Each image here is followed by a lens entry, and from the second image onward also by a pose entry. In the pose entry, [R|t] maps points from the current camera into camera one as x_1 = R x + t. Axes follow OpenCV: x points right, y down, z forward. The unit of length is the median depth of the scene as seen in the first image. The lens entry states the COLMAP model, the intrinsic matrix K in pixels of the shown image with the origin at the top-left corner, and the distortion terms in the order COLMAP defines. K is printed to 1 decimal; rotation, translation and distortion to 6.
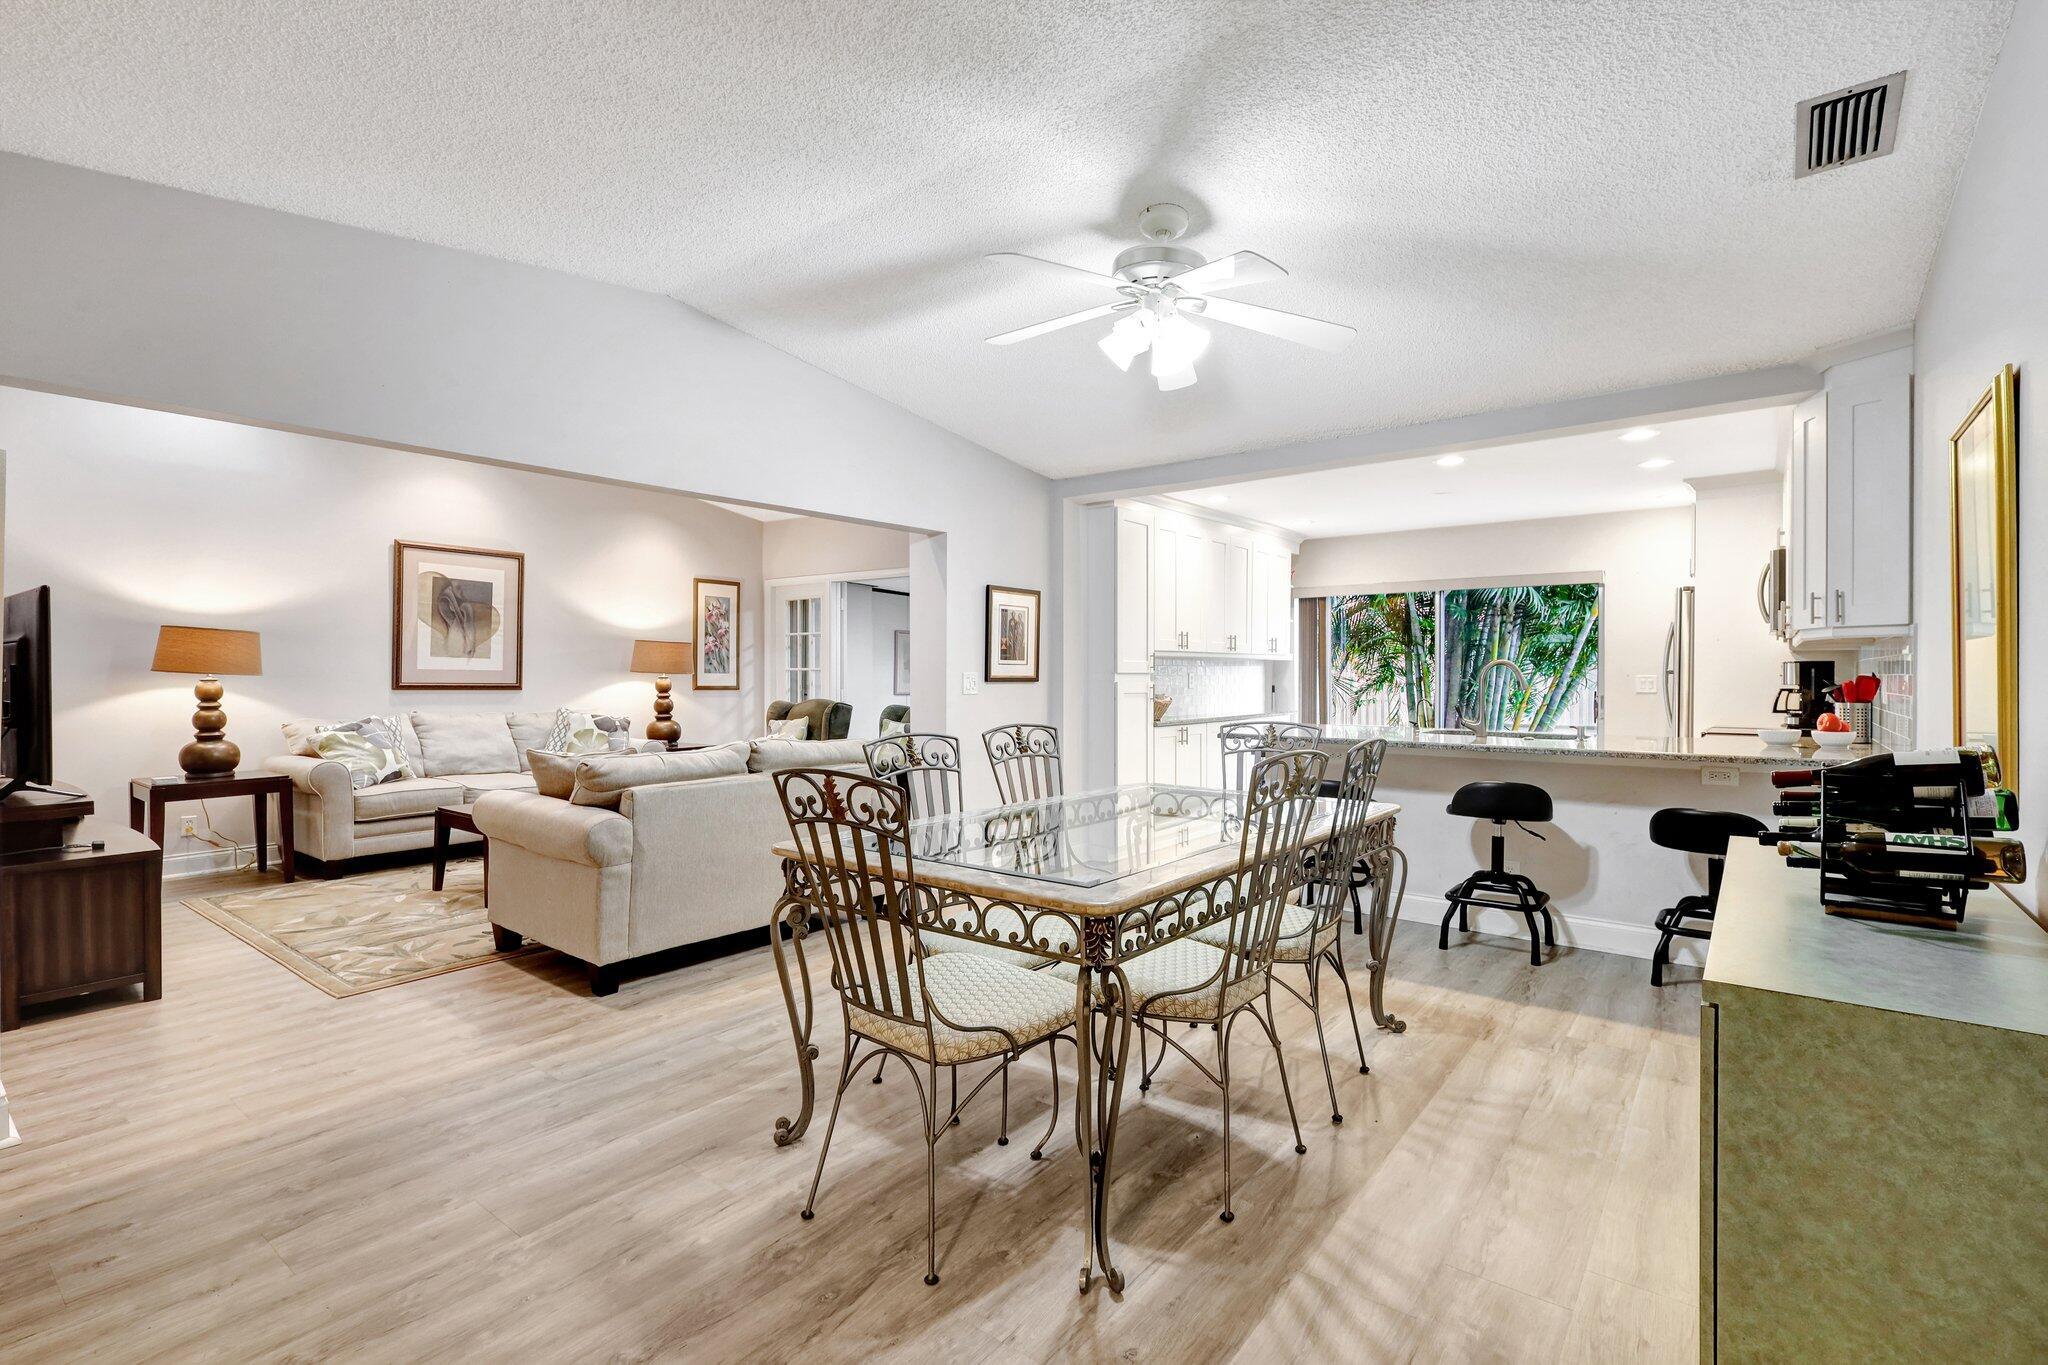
lens RADIAL K [[945.5, 0, 1028.6], [0, 945.5, 680.8], [0, 0, 1]] dist [0.001961, -0.000309]
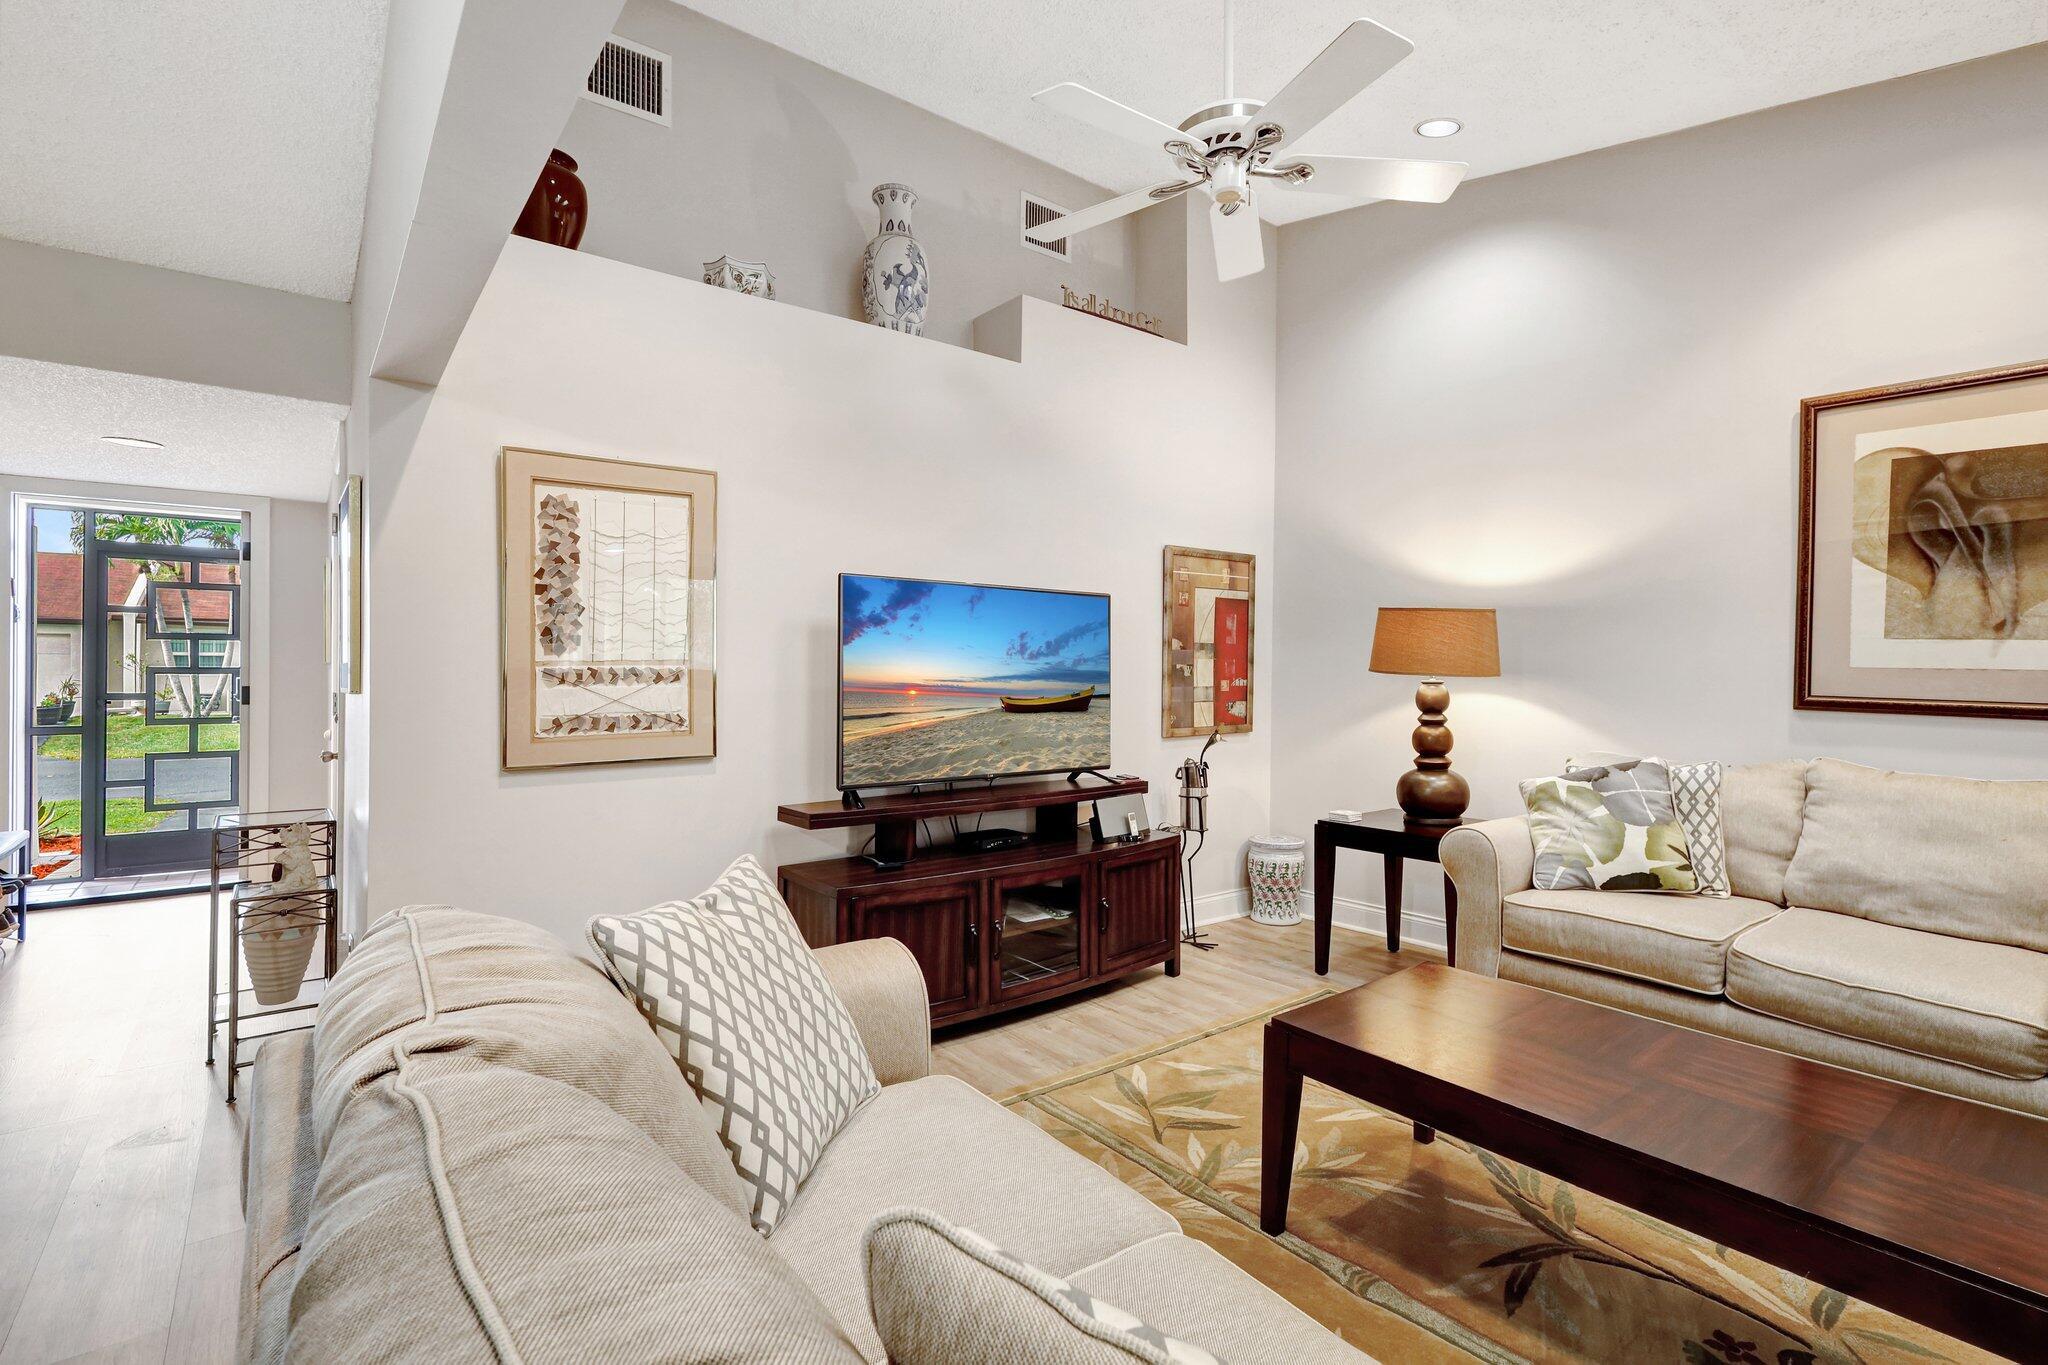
lens RADIAL K [[948.5, 0, 1029.2], [0, 948.5, 668.0], [0, 0, 1]] dist [0.000873, 0.000357]
pose [[-0.247646, -0.001979, -0.968849, -0.110307], [-0.014100, 0.999899, 0.001562, -0.007978], [0.968748, 0.014047, -0.247649, 0.826392]]
